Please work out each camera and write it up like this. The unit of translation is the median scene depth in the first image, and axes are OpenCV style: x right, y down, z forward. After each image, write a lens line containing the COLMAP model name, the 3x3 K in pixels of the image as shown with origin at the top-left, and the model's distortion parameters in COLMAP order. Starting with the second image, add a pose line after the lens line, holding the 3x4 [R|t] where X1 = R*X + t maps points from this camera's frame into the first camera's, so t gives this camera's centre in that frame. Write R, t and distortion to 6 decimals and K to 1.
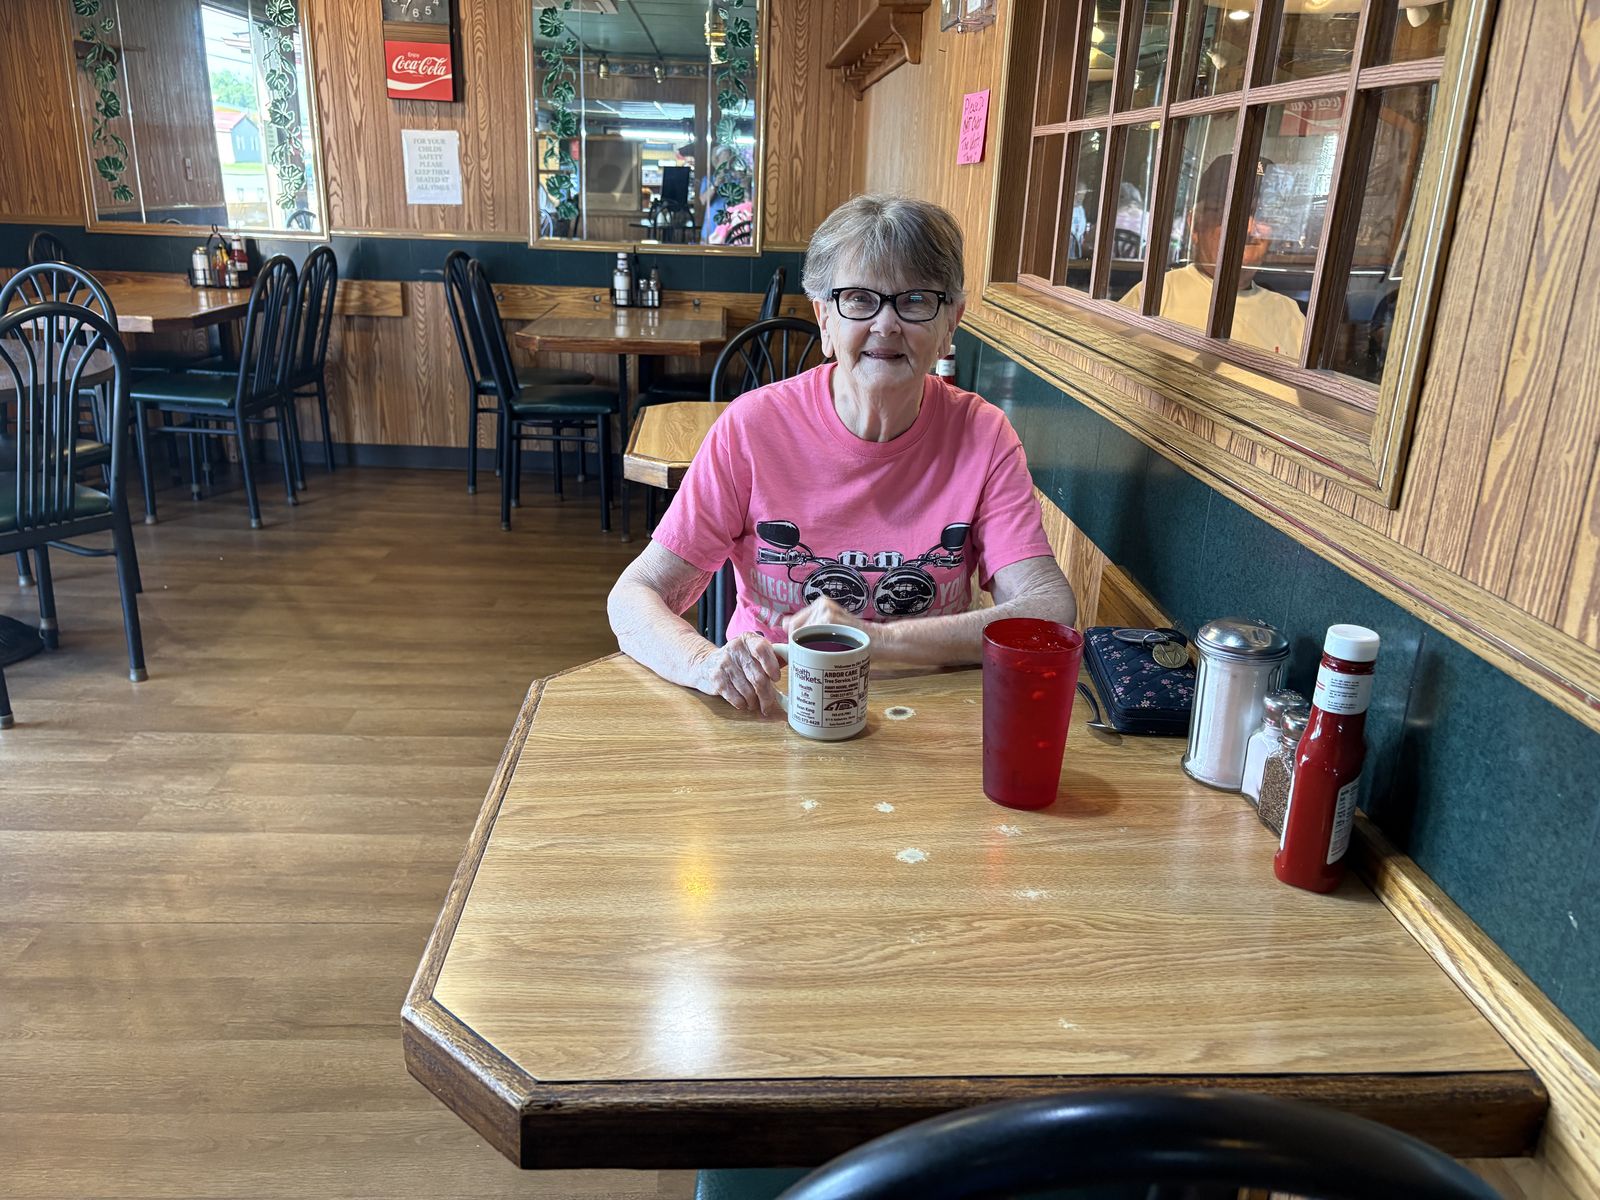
lens RADIAL K [[1223.9, 0, 800.0], [0, 1223.9, 600.0], [0, 0, 1]] dist [0.026937, -0.014010]
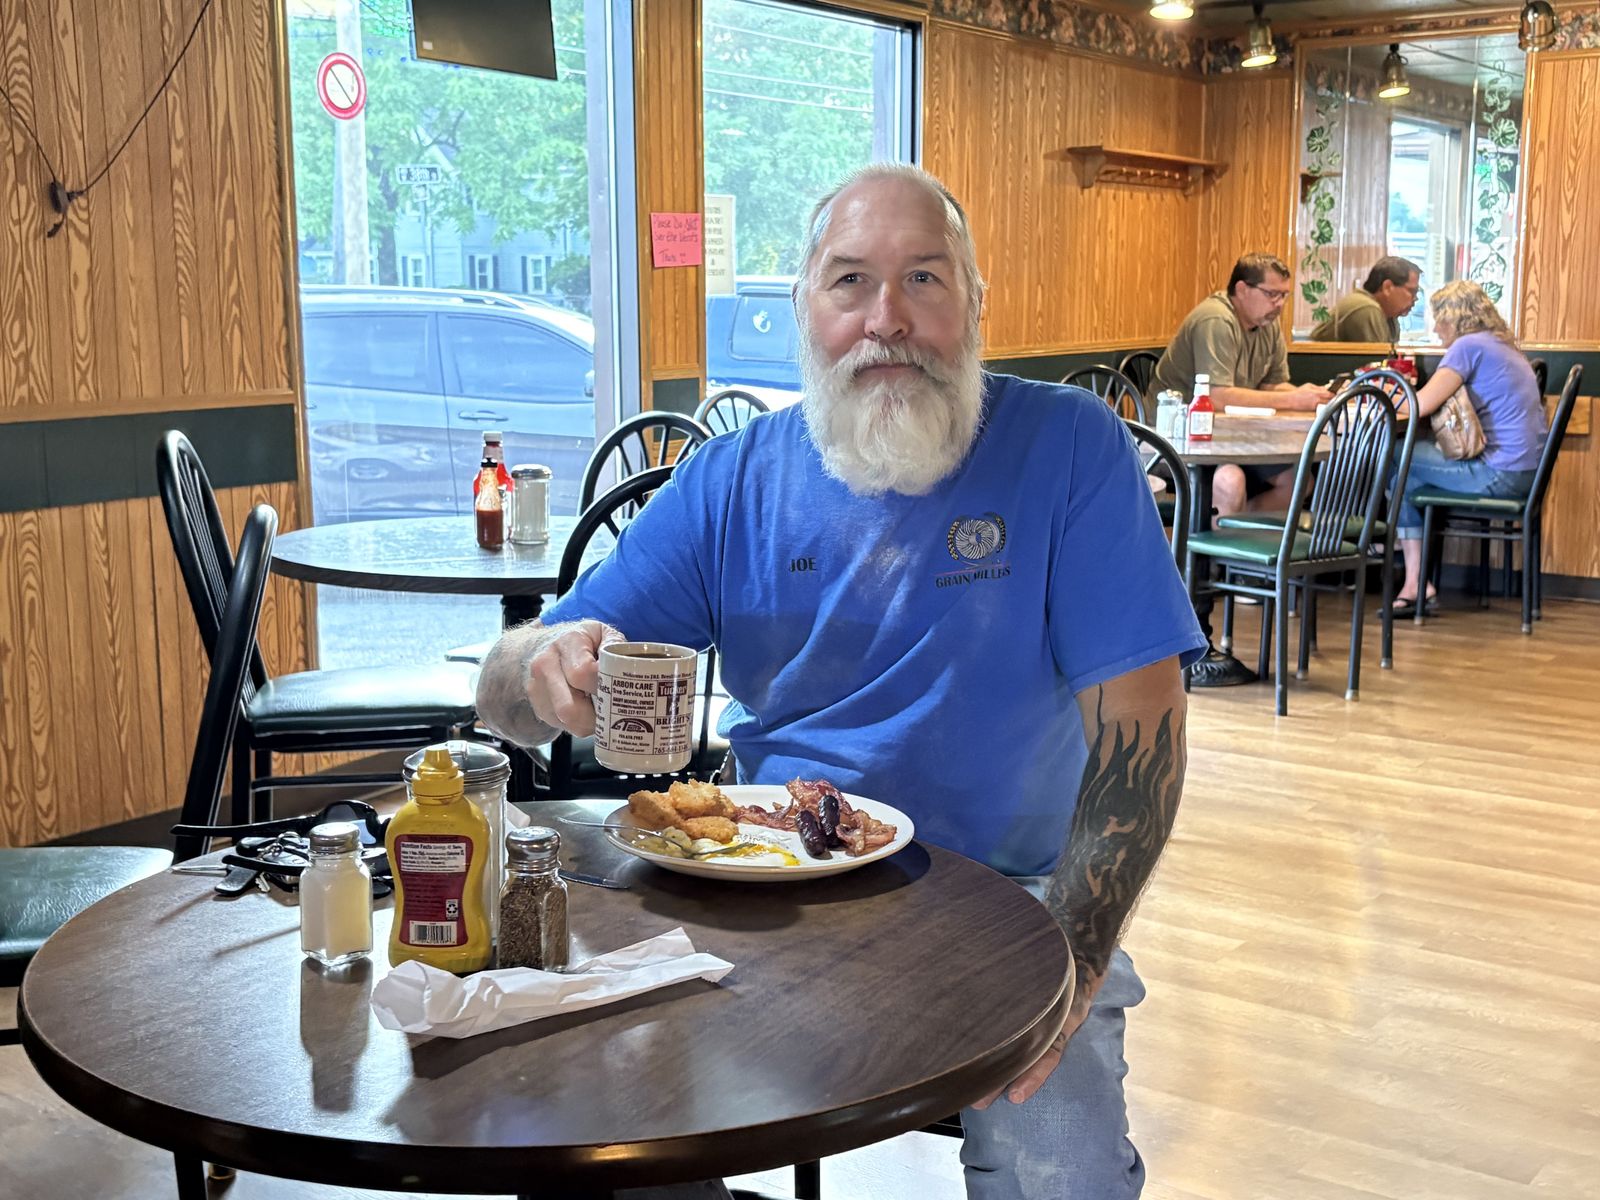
lens RADIAL K [[1924.7, 0, 802.0], [0, 1924.7, 637.0], [0, 0, 1]] dist [0.119060, -0.328913]
pose [[0.780552, 0.078272, -0.620172, 0.131363], [-0.159603, 0.984200, -0.076662, 0.123013], [0.604372, 0.158820, 0.780711, -0.464647]]
